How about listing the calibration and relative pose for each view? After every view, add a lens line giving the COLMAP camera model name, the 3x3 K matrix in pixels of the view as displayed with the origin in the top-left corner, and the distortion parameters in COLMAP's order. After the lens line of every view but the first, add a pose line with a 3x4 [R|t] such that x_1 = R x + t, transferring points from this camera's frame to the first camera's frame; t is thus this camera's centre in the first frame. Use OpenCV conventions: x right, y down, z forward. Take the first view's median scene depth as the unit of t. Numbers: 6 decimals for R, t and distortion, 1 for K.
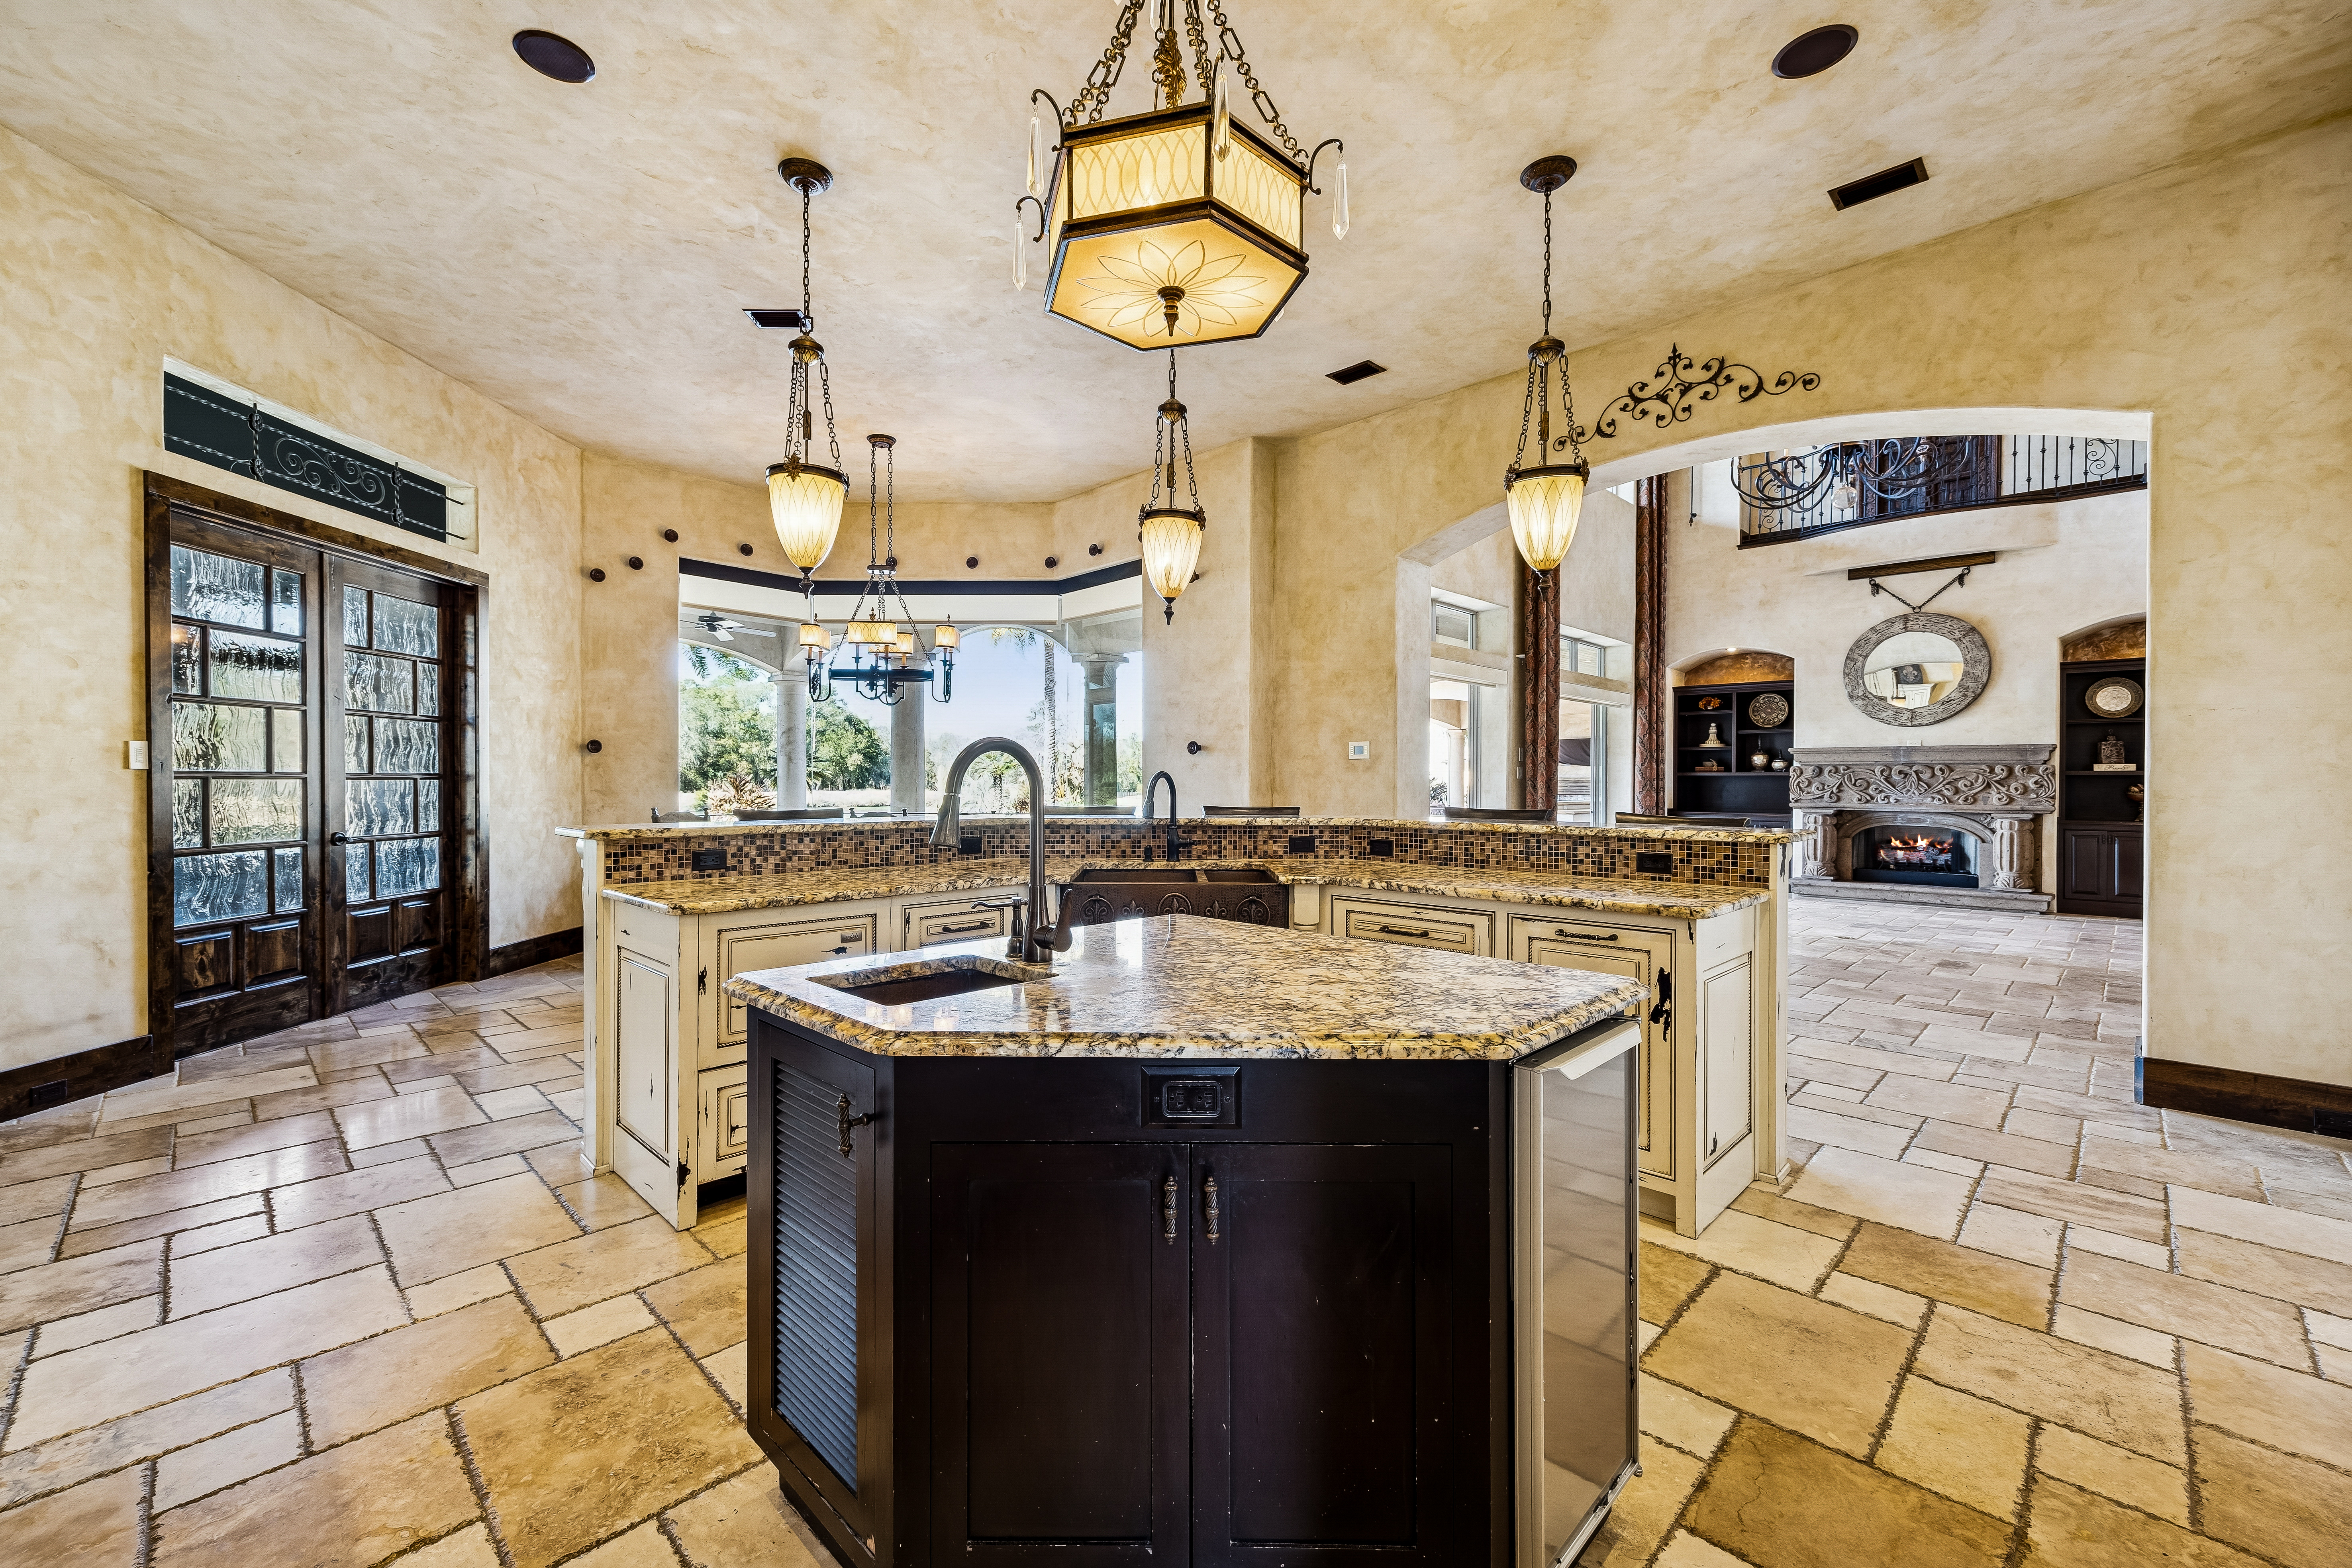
lens RADIAL K [[947.6, 0, 1158.4], [0, 947.6, 783.9], [0, 0, 1]] dist [0.008752, -0.000216]
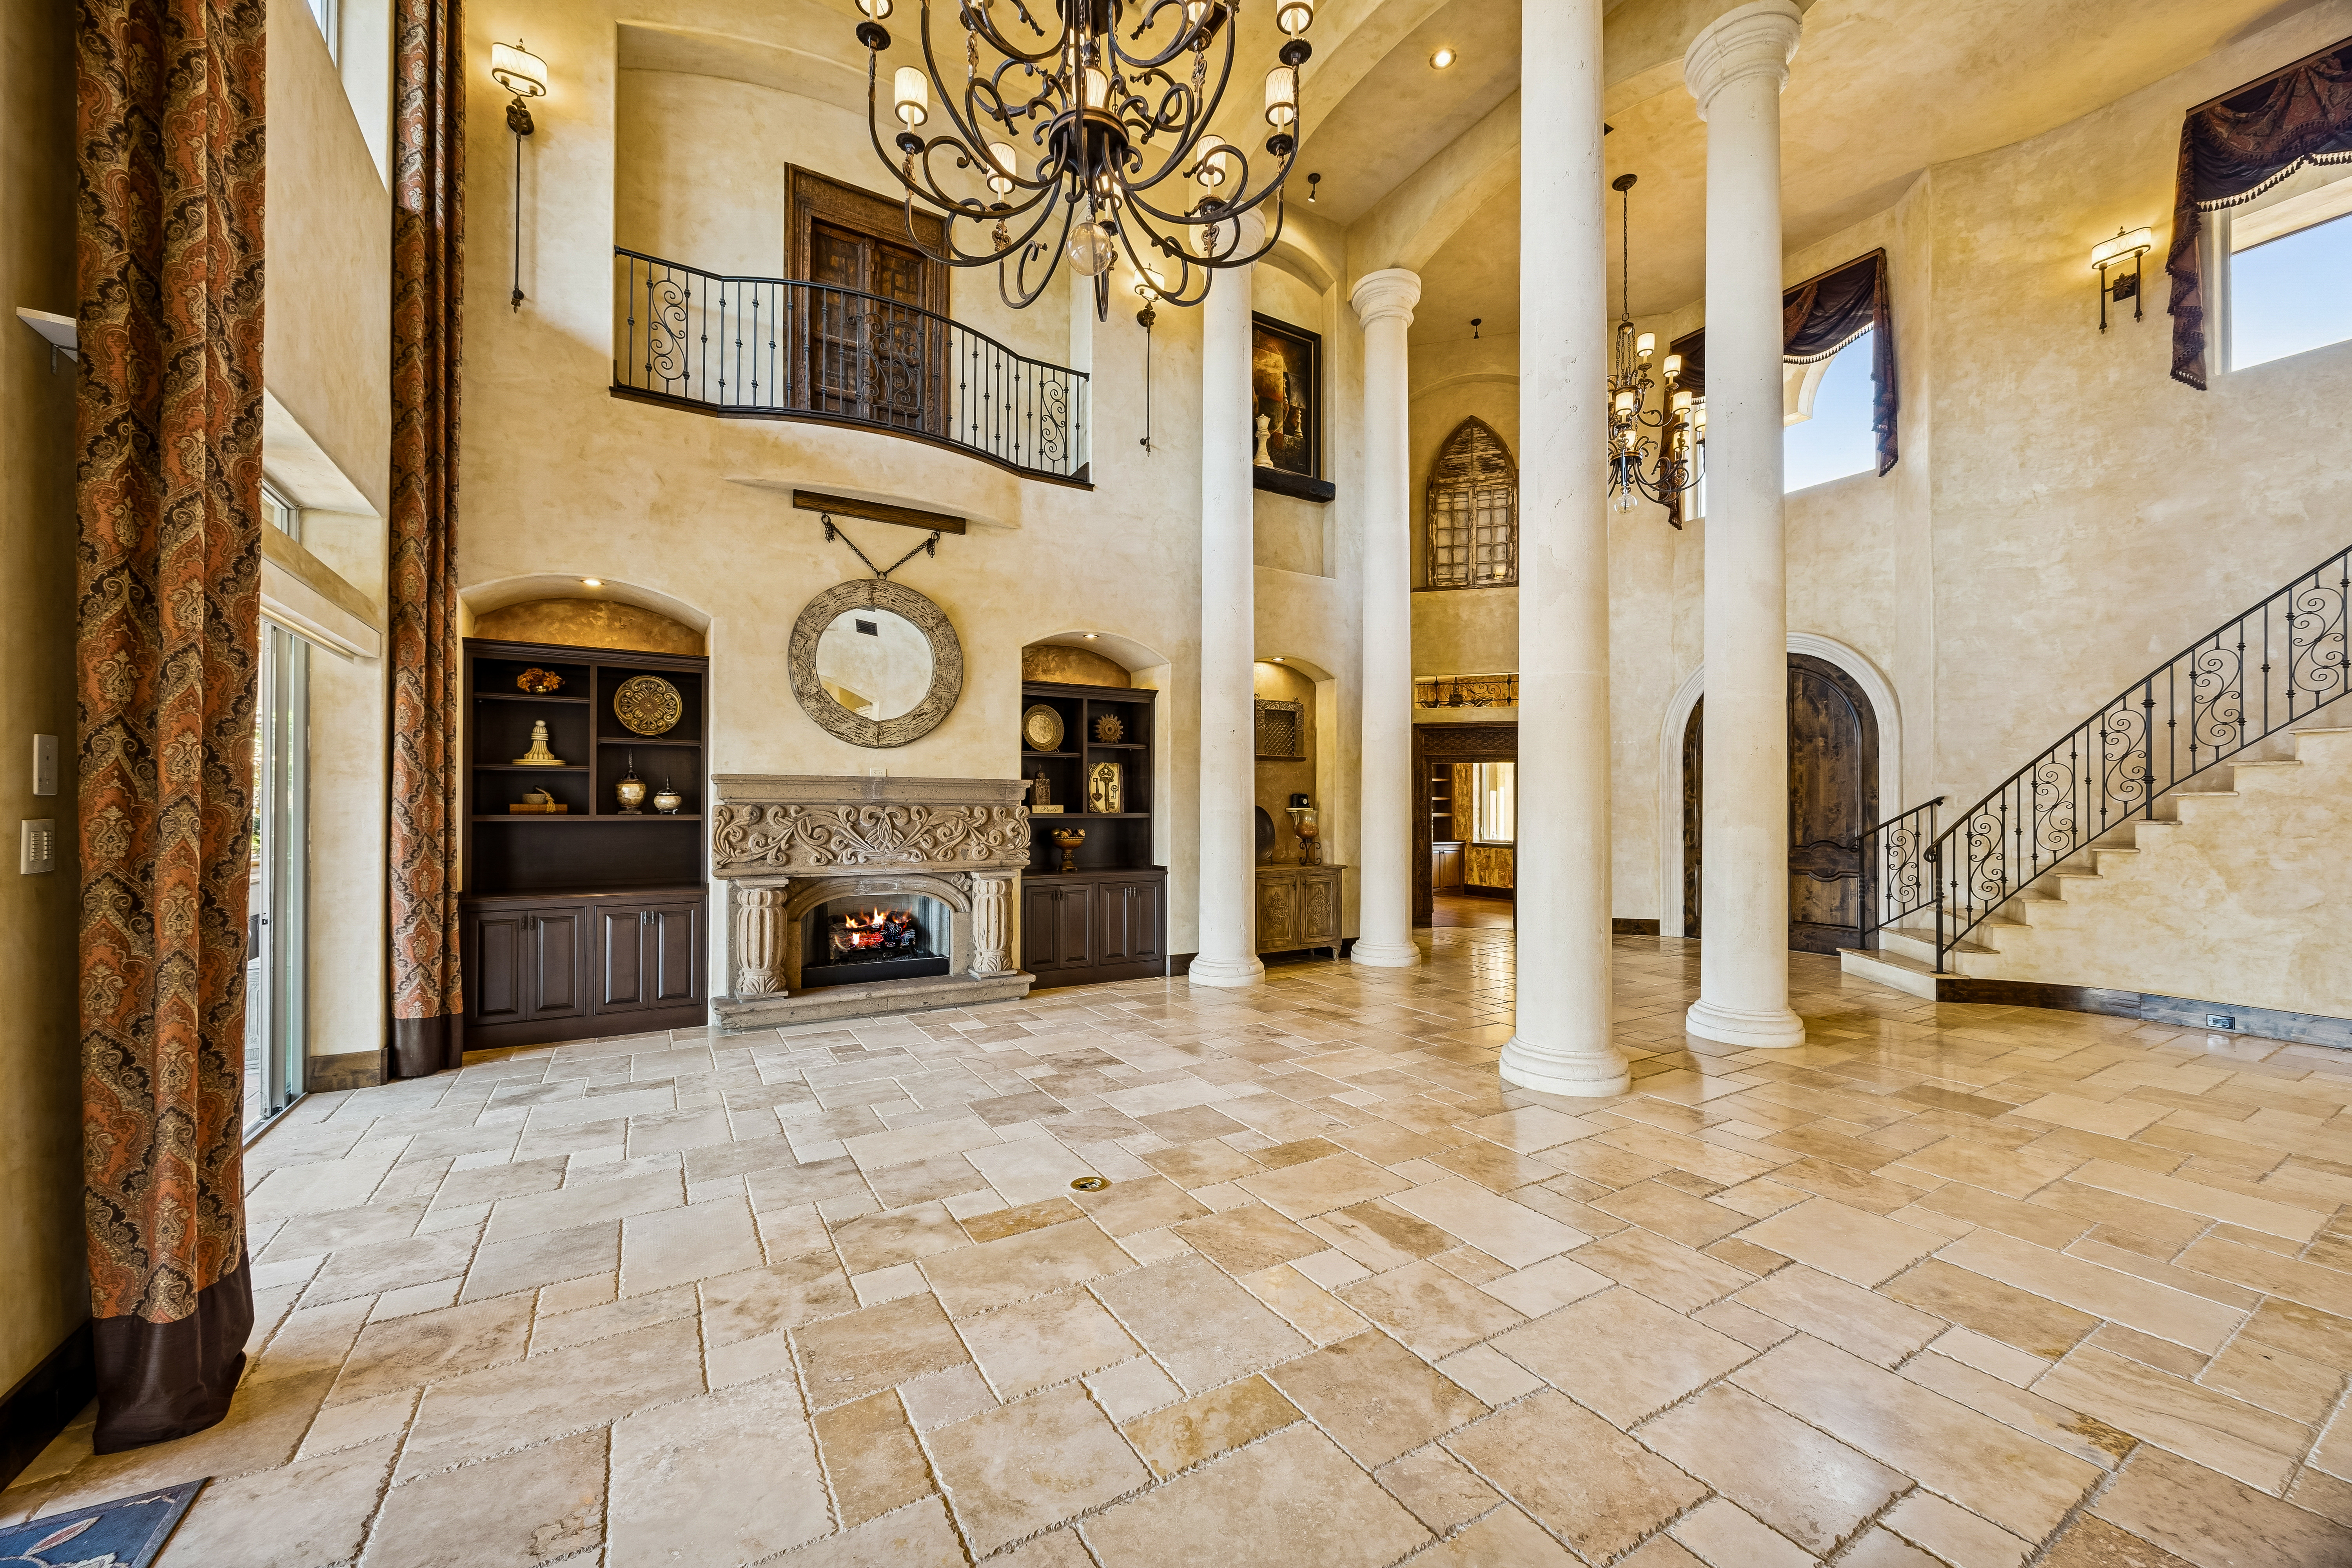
lens RADIAL K [[898.5, 0, 1166.7], [0, 898.5, 799.5], [0, 0, 1]] dist [-0.003266, -0.000068]
pose [[0.247553, 0.004954, 0.968862, 0.224290], [0.002243, 0.999981, -0.005686, -0.019336], [-0.968872, 0.003581, 0.247537, 0.637255]]
